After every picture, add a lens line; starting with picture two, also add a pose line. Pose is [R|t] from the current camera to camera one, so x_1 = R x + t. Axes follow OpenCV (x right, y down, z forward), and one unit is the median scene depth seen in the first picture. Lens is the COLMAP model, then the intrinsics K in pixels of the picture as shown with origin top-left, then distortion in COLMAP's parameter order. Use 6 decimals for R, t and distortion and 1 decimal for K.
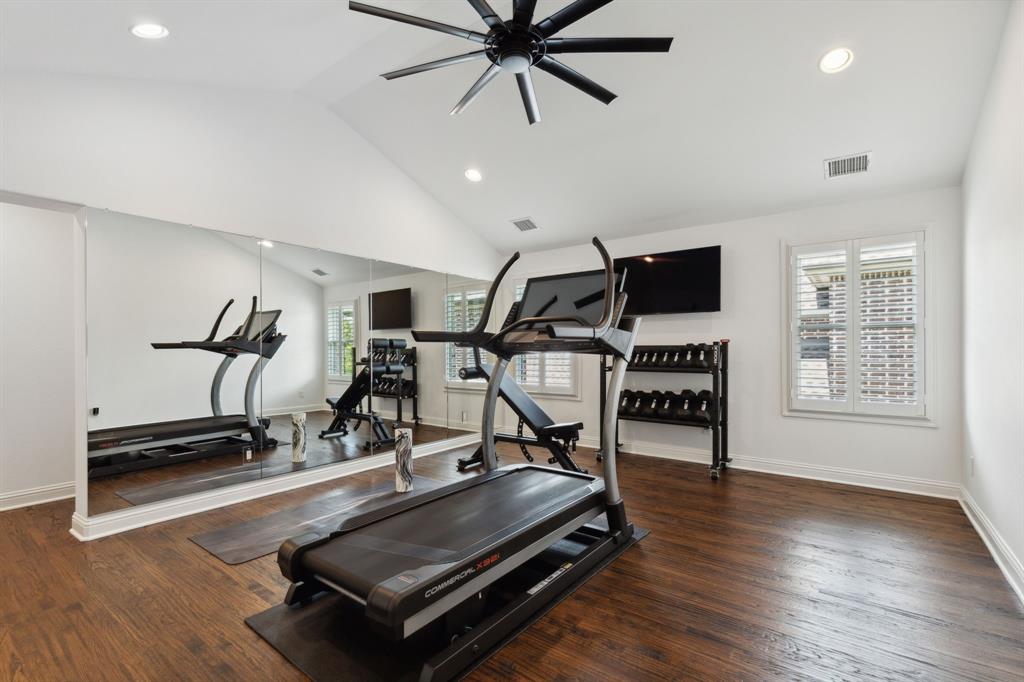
lens RADIAL K [[464.6, 0, 516.0], [0, 464.6, 347.3], [0, 0, 1]] dist [0.004227, -0.000363]
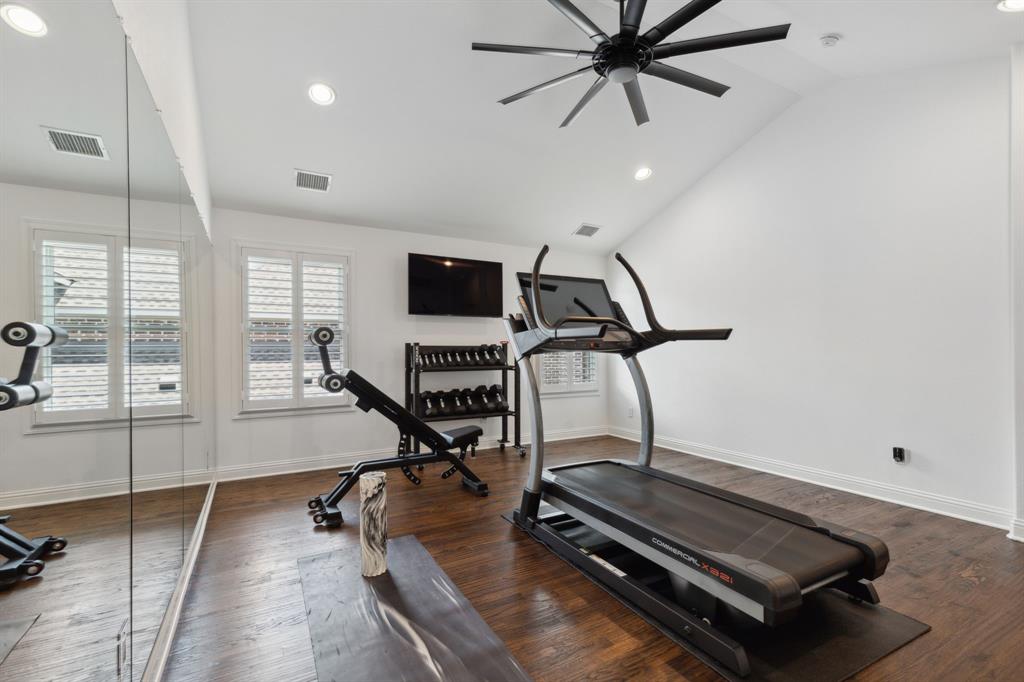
lens RADIAL K [[464.6, 0, 515.3], [0, 464.6, 342.5], [0, 0, 1]] dist [0.004227, -0.000363]
pose [[0.406656, 0.013619, 0.913480, -0.626537], [0.000878, 0.999883, -0.015298, 0.004502], [-0.913581, 0.007023, 0.406596, 0.469876]]
